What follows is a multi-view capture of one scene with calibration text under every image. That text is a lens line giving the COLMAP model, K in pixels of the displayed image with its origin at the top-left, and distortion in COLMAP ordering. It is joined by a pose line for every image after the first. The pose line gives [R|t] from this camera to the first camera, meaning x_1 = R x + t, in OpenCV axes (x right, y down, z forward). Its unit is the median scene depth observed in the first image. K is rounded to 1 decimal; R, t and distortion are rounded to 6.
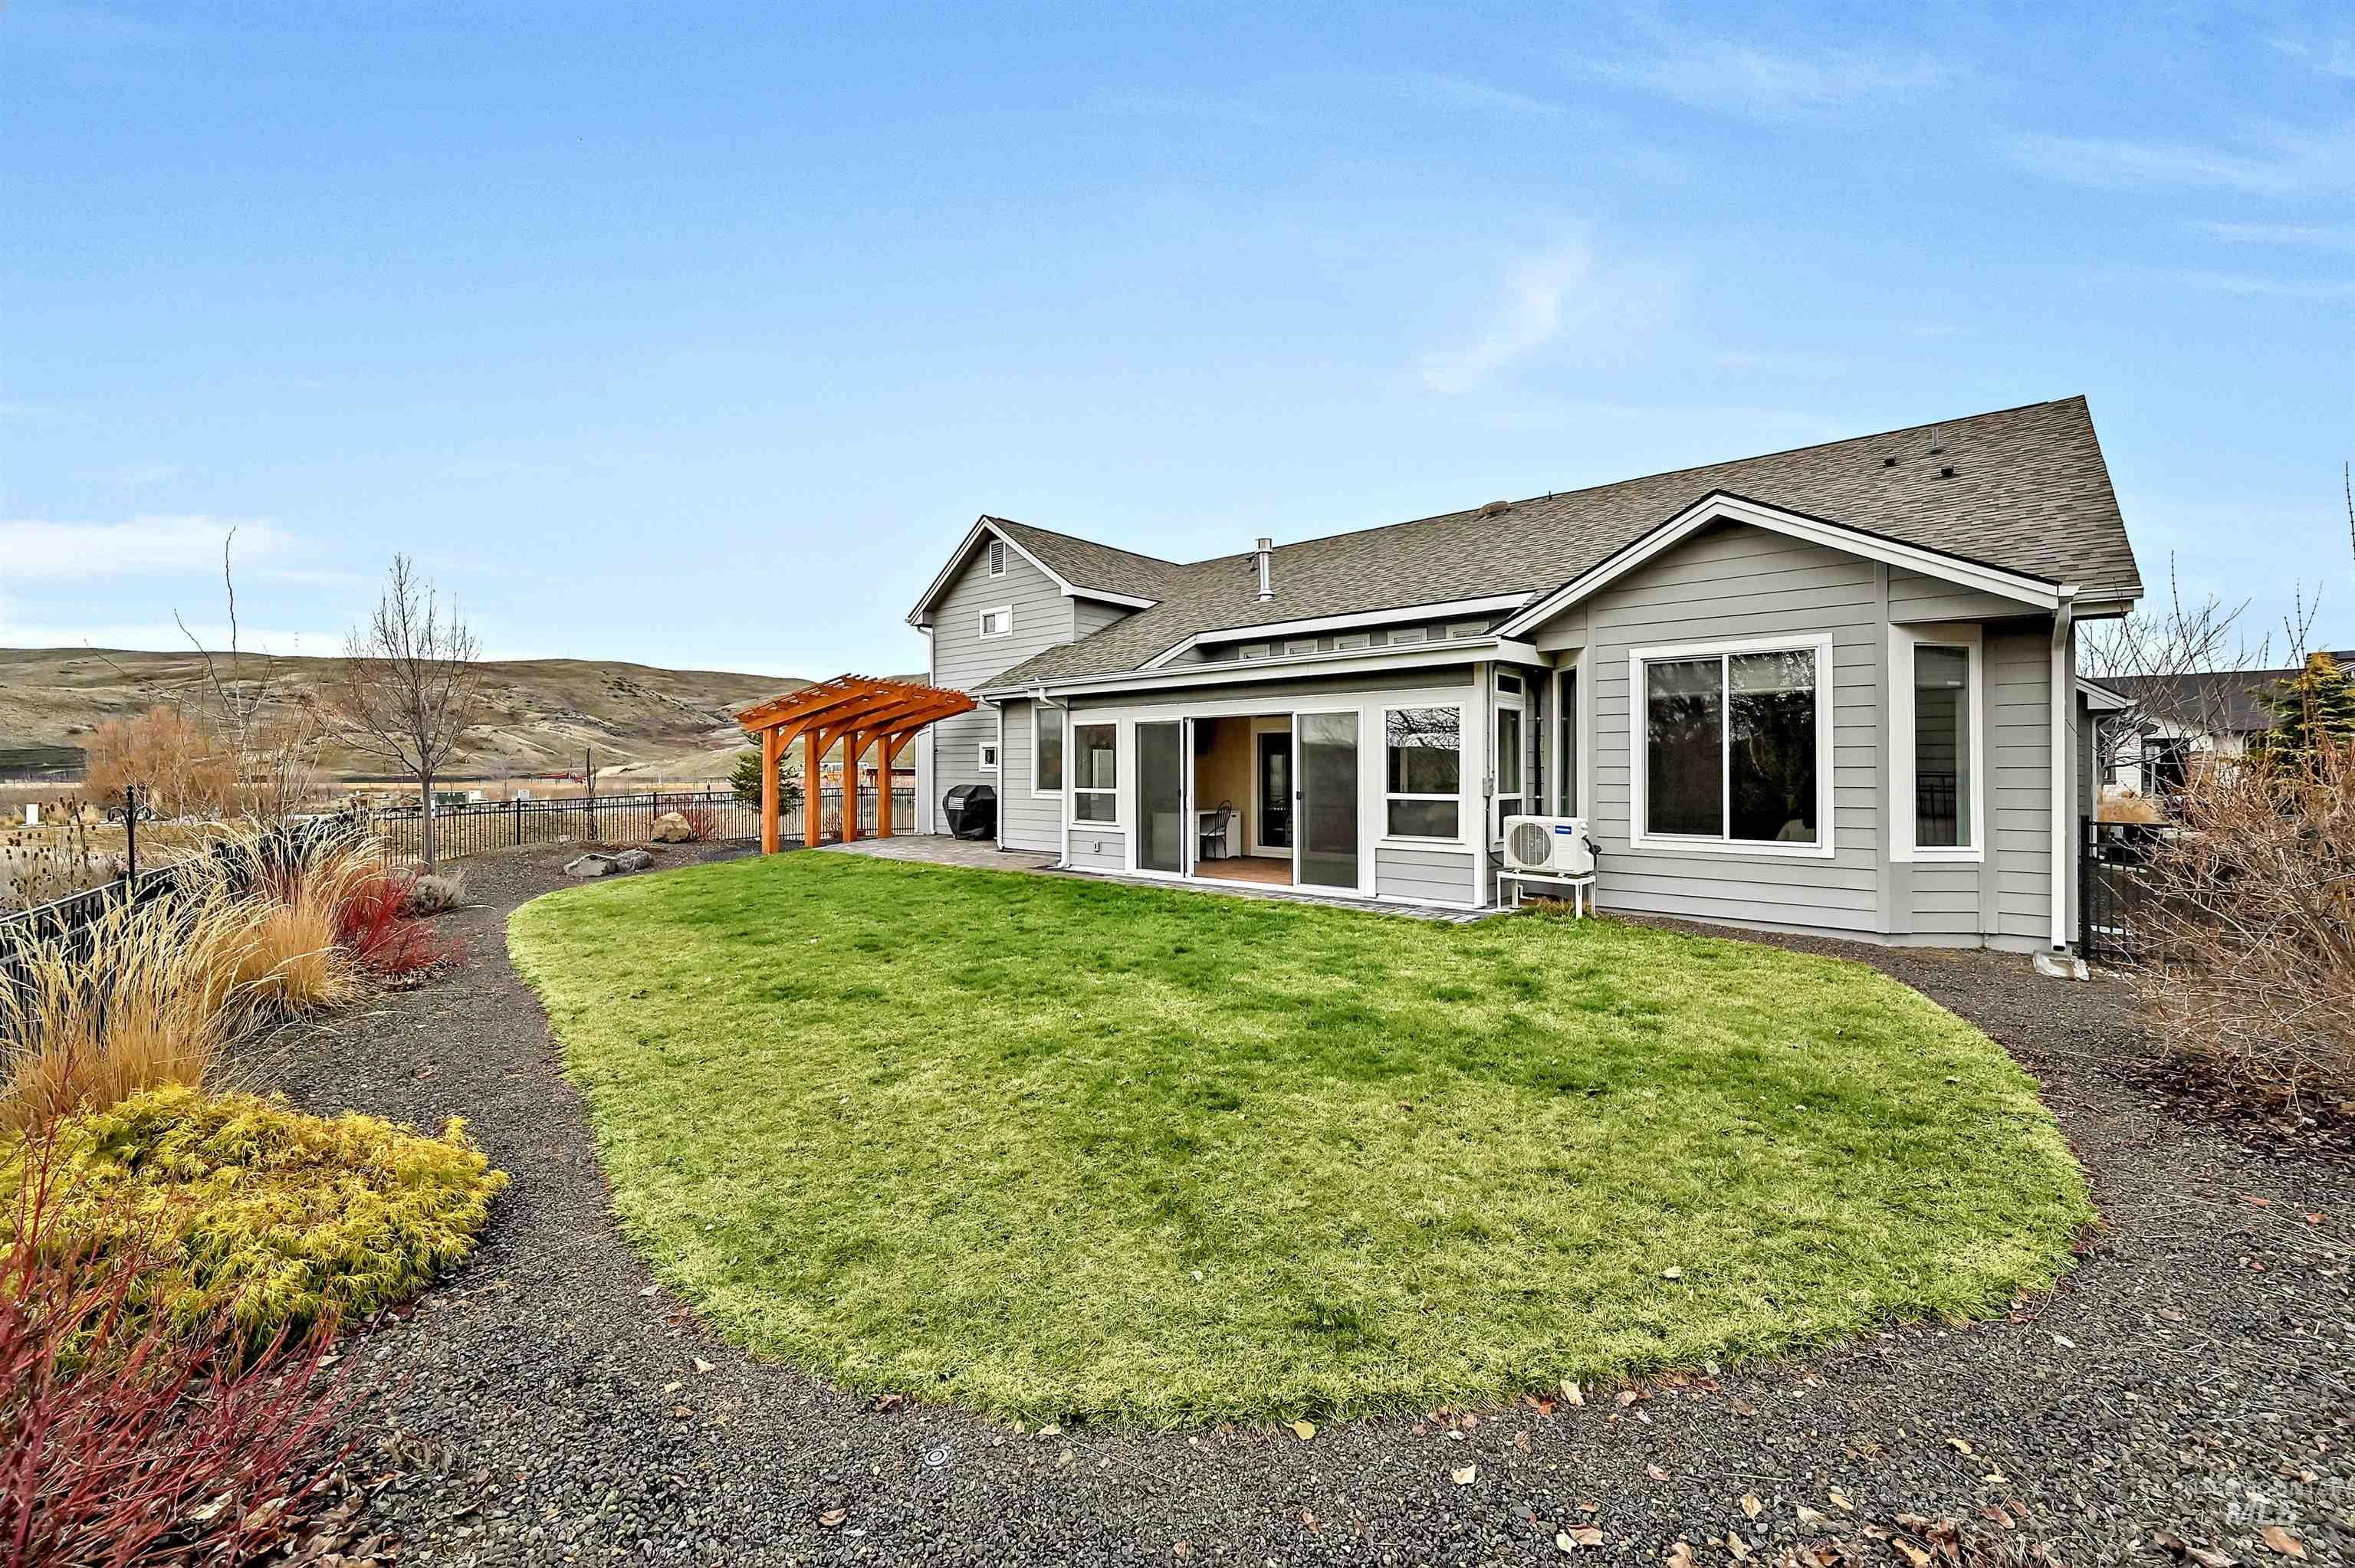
lens RADIAL K [[950.5, 0, 1175.9], [0, 950.5, 774.6], [0, 0, 1]] dist [-0.013777, -0.000101]
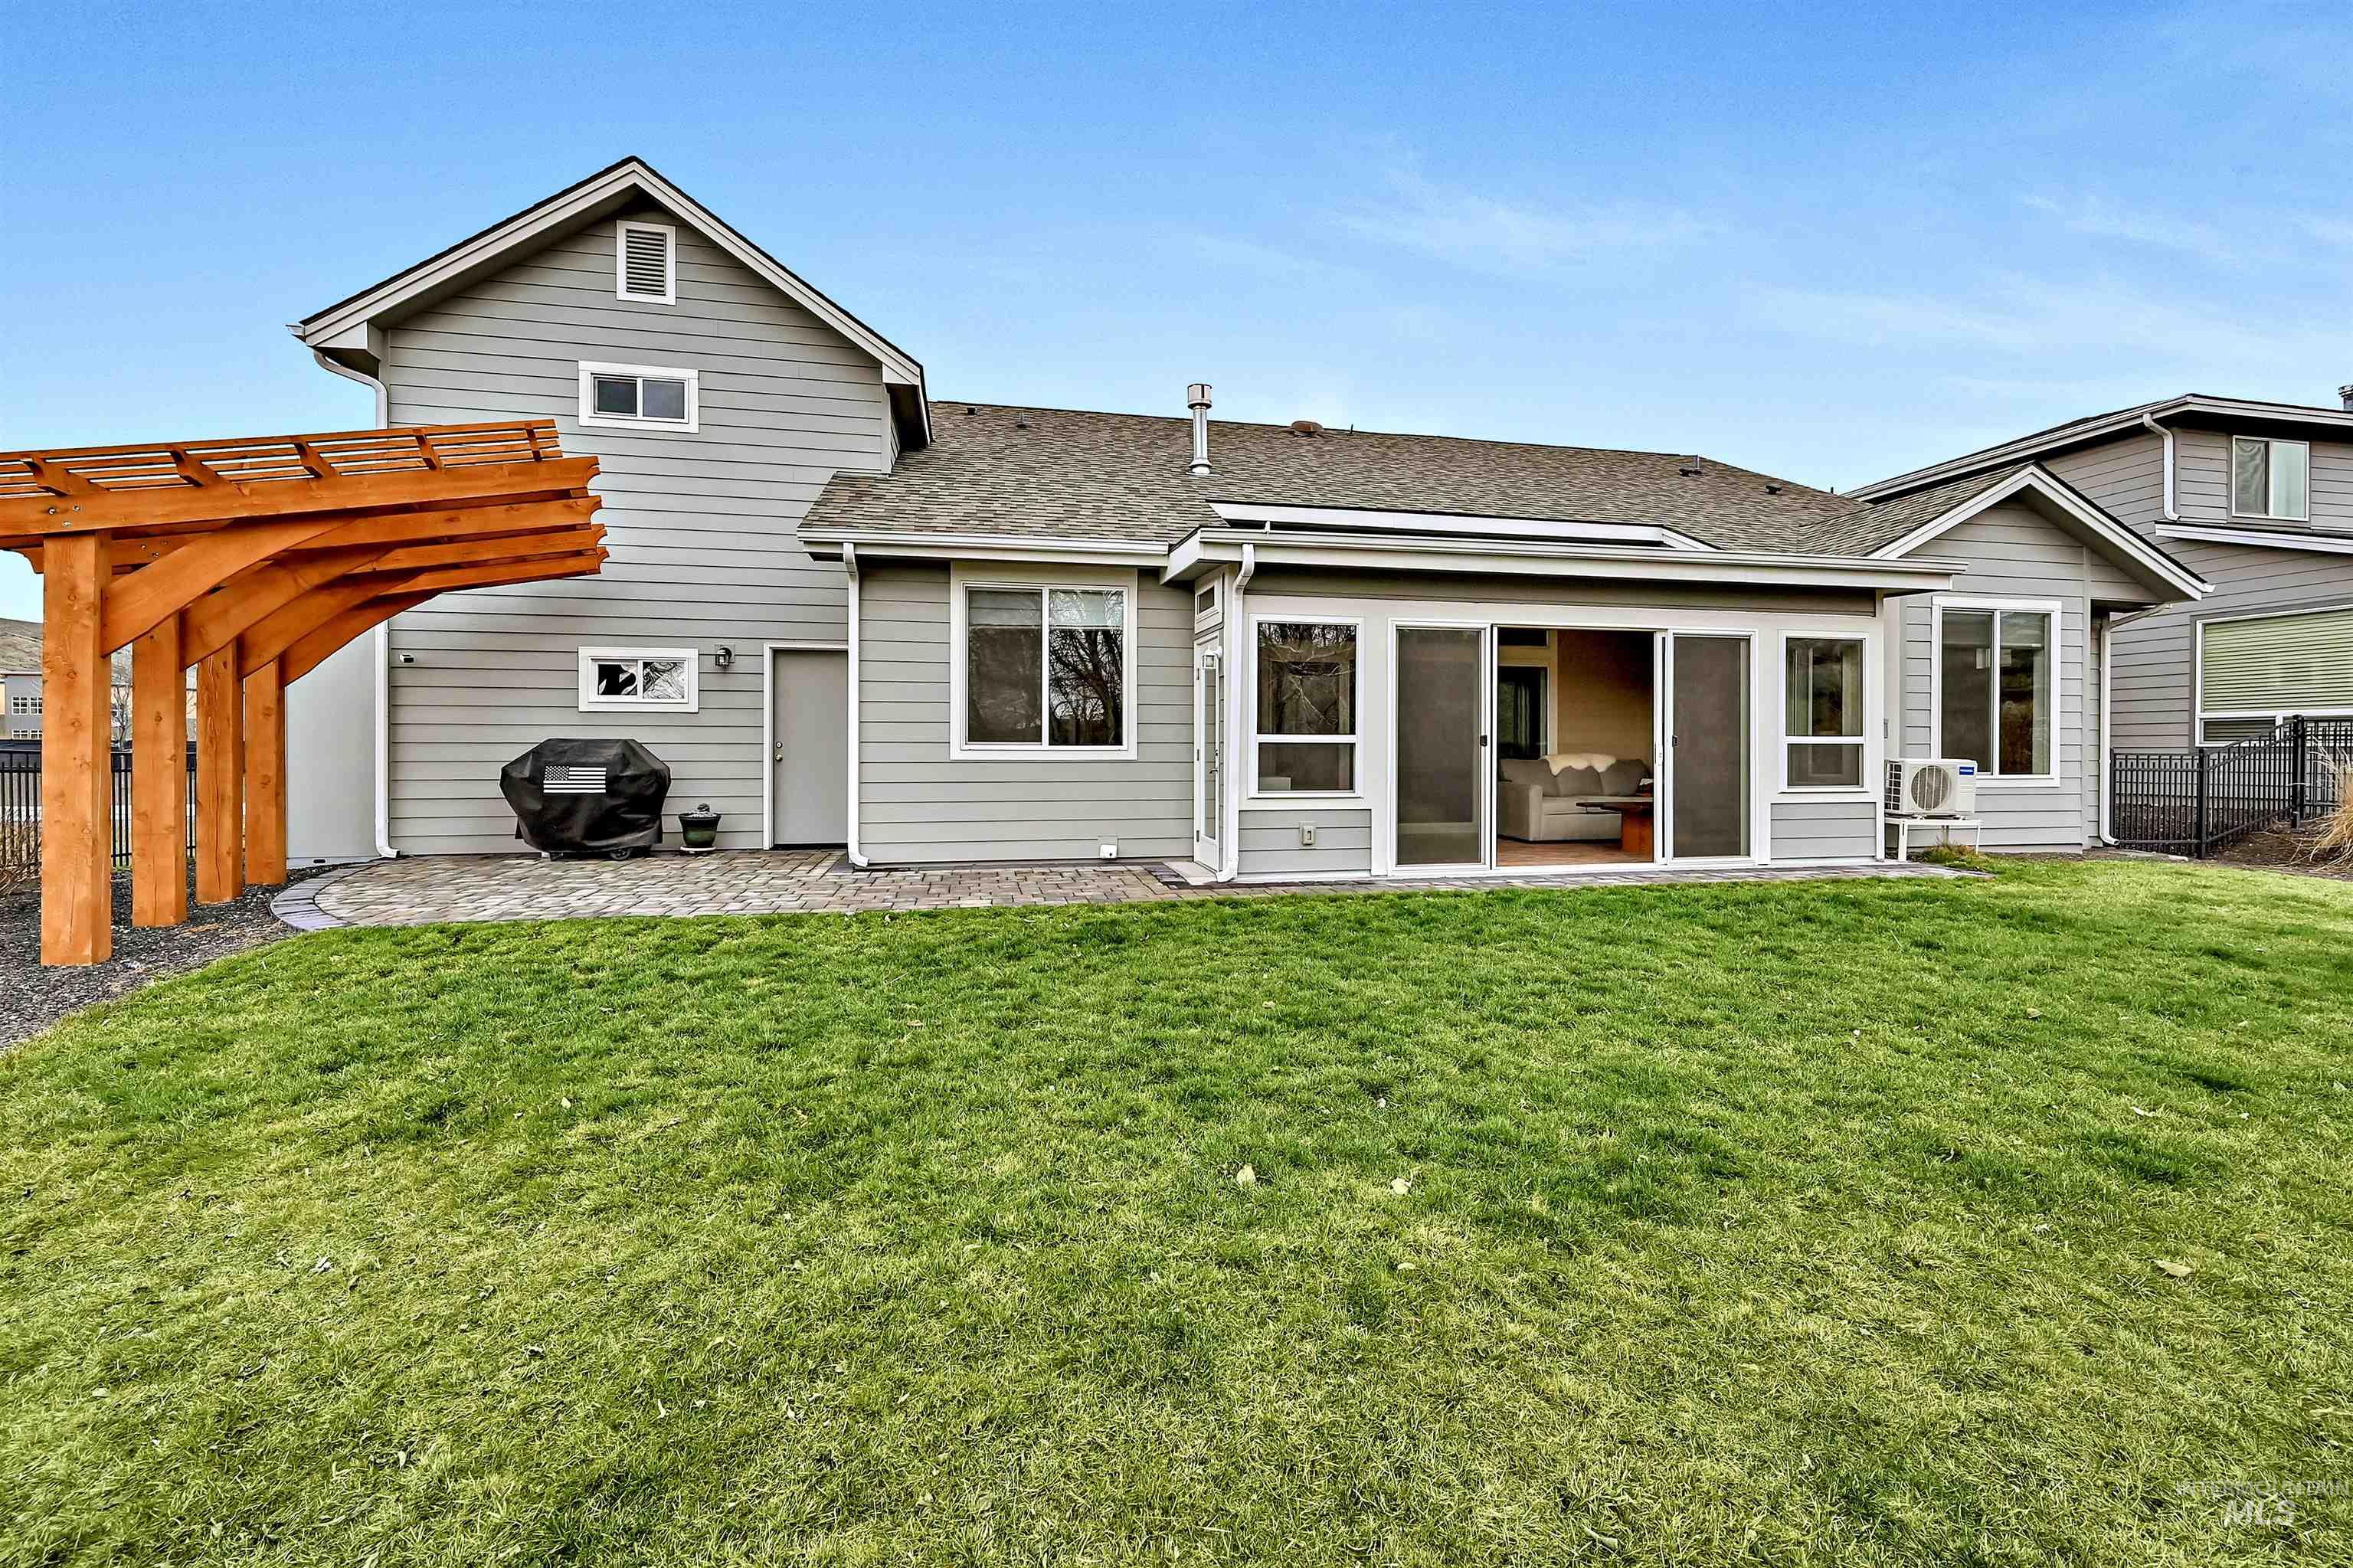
lens RADIAL K [[949.9, 0, 1172.7], [0, 949.9, 777.0], [0, 0, 1]] dist [-0.013777, -0.000101]
pose [[0.601123, -0.026539, 0.798716, -0.597821], [0.001880, 0.999493, 0.031796, 0.022099], [-0.799155, -0.017612, 0.600867, 0.736370]]
